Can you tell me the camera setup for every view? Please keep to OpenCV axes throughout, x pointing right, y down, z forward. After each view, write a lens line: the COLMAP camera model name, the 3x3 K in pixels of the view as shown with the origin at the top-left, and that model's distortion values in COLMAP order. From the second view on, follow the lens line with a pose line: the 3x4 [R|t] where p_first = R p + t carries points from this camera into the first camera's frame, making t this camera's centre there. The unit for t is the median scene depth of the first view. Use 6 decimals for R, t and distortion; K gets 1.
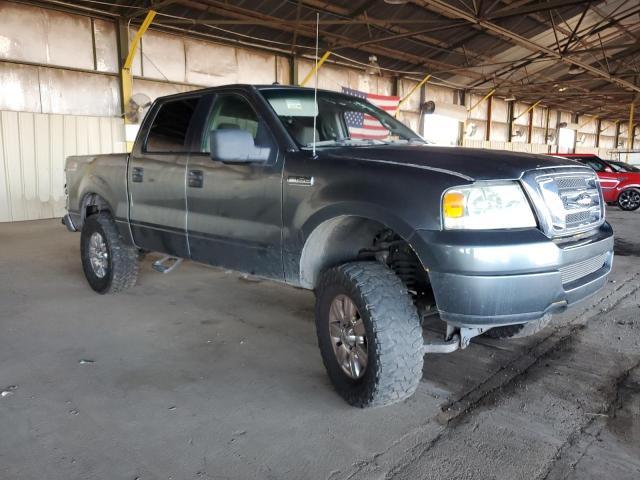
lens RADIAL K [[498.5, 0, 321.8], [0, 498.5, 241.1], [0, 0, 1]] dist [0.047384, -0.019565]
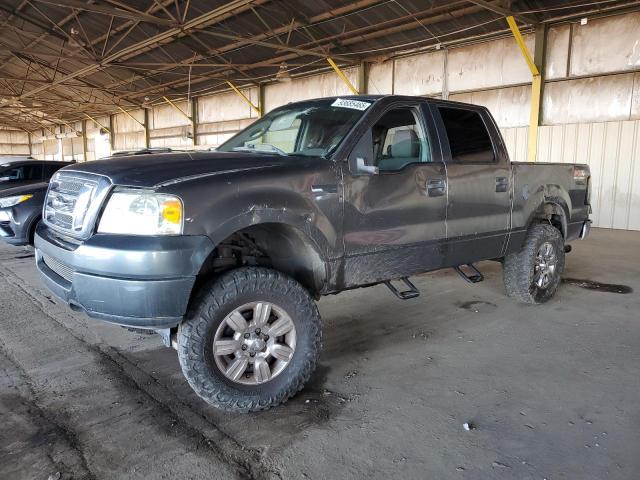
lens RADIAL K [[498.5, 0, 322.3], [0, 498.5, 237.7], [0, 0, 1]] dist [0.047384, -0.019565]
pose [[-0.094096, 0.138856, -0.985832, 1.335745], [-0.165723, 0.974225, 0.153040, -0.231419], [0.981673, 0.177776, -0.068659, 1.426955]]
